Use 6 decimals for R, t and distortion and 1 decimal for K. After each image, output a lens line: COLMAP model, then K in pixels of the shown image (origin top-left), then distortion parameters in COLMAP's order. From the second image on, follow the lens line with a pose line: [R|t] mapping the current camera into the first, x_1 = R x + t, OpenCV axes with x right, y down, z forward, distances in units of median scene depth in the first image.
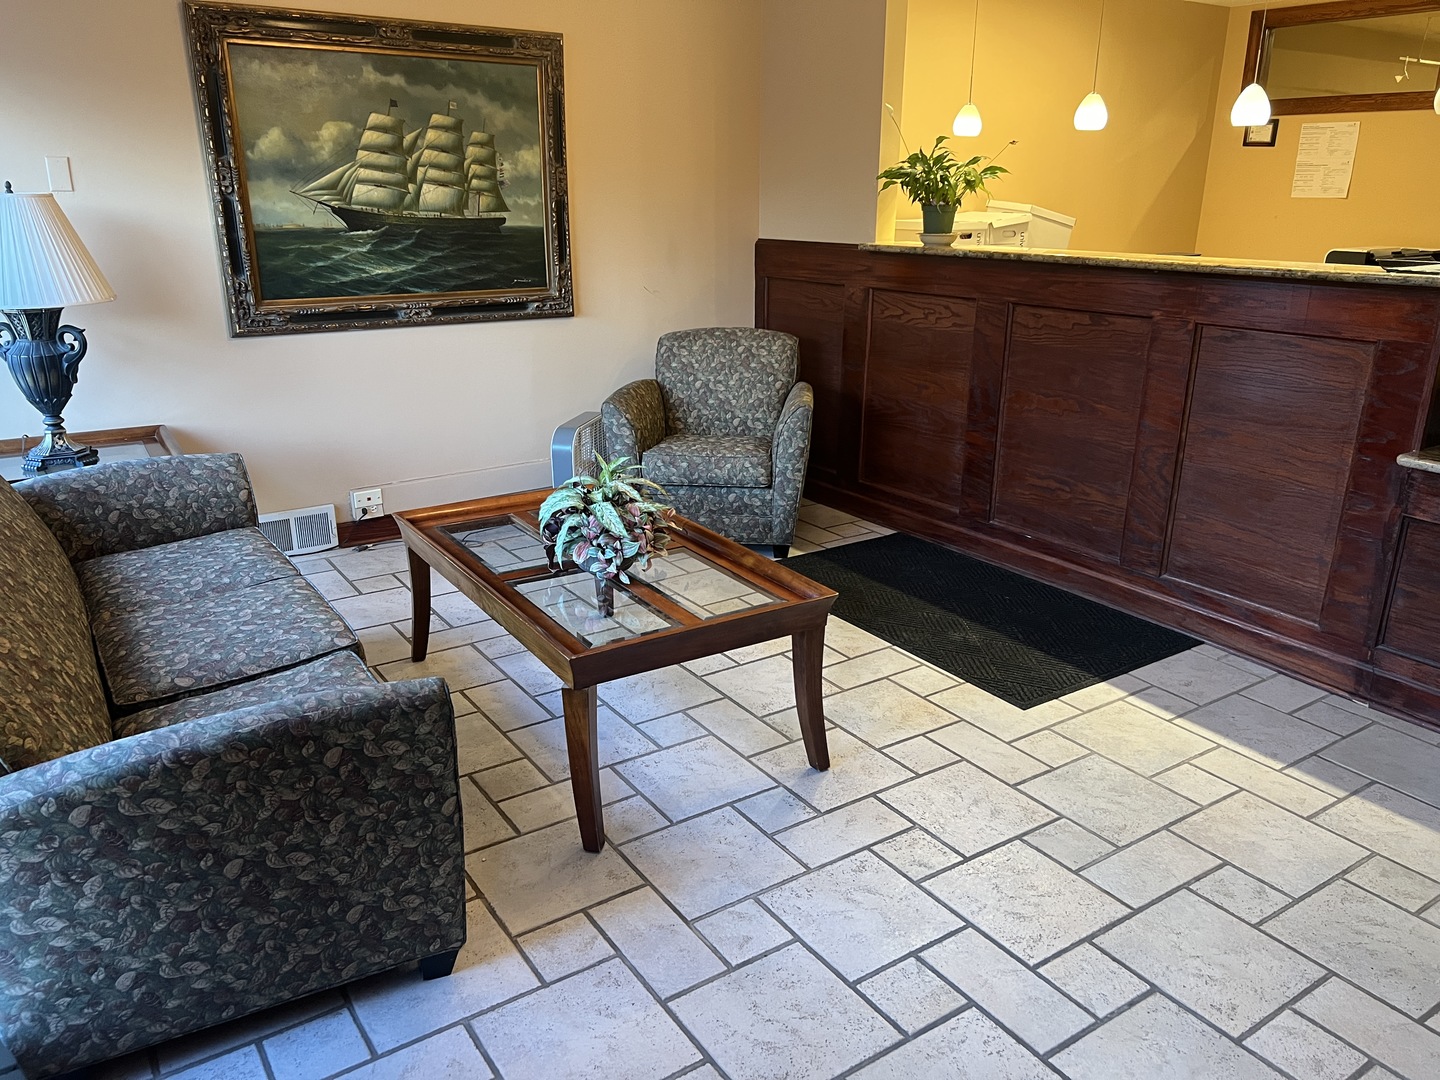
lens RADIAL K [[1080.6, 0, 721.2], [0, 1080.6, 543.0], [0, 0, 1]] dist [0.021668, -0.018134]
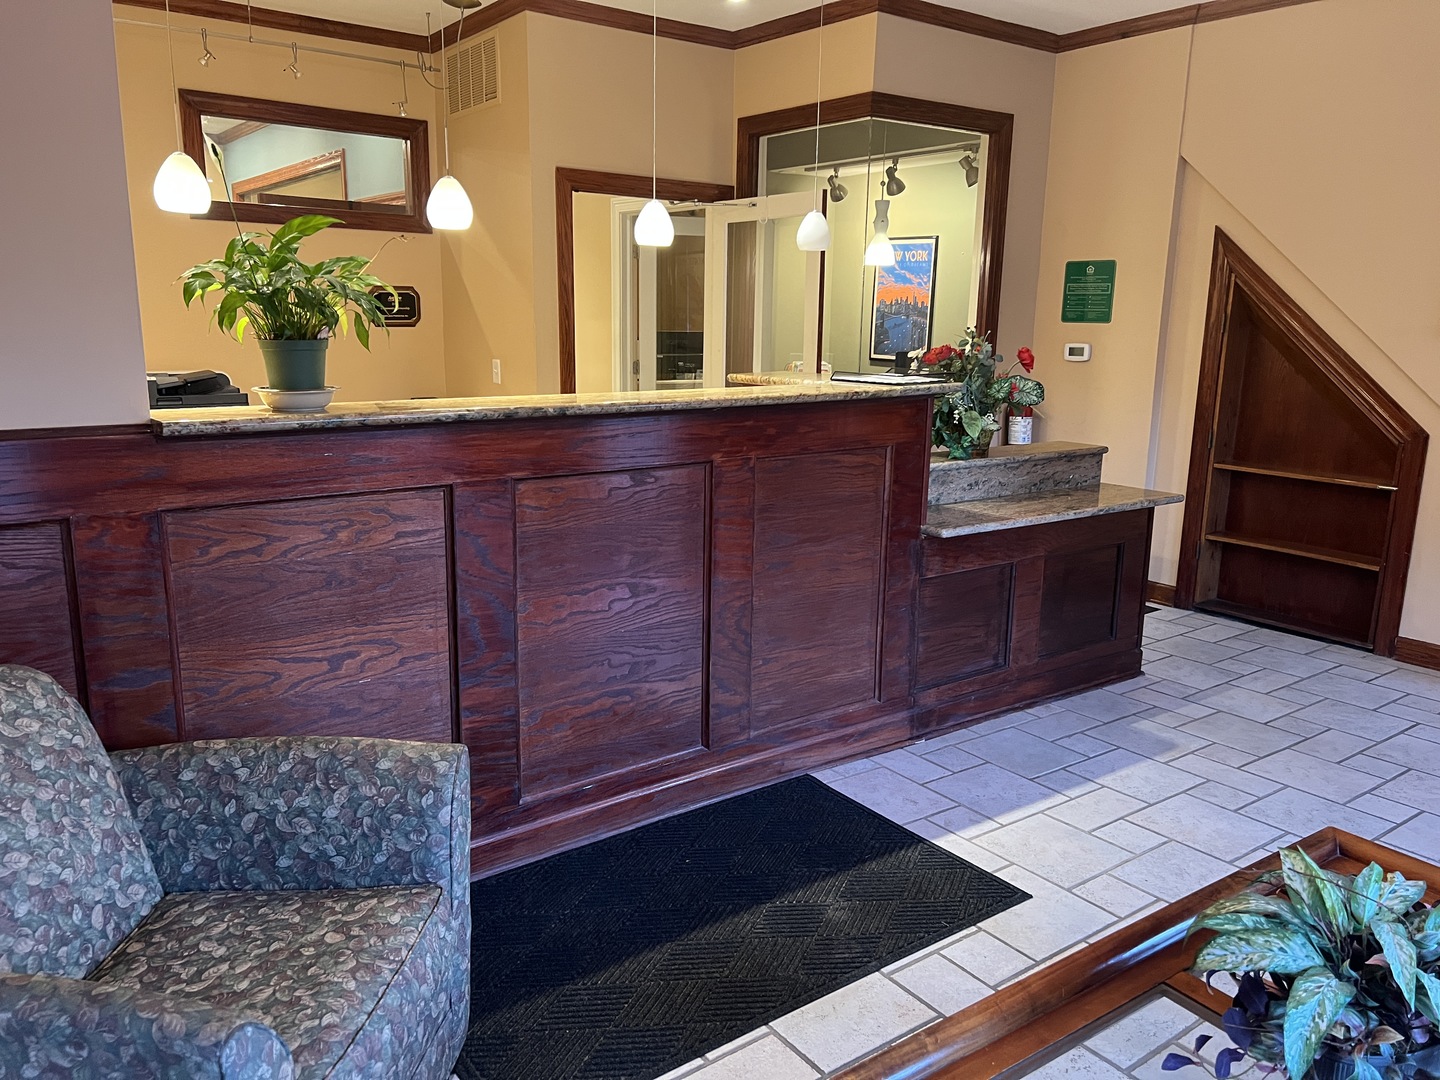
lens RADIAL K [[1080.6, 0, 721.9], [0, 1080.6, 540.5], [0, 0, 1]] dist [0.021668, -0.018134]
pose [[-0.039809, -0.217705, 0.975202, -0.451832], [0.295561, 0.929737, 0.219621, -0.342024], [-0.954494, 0.296975, 0.027333, 1.011327]]
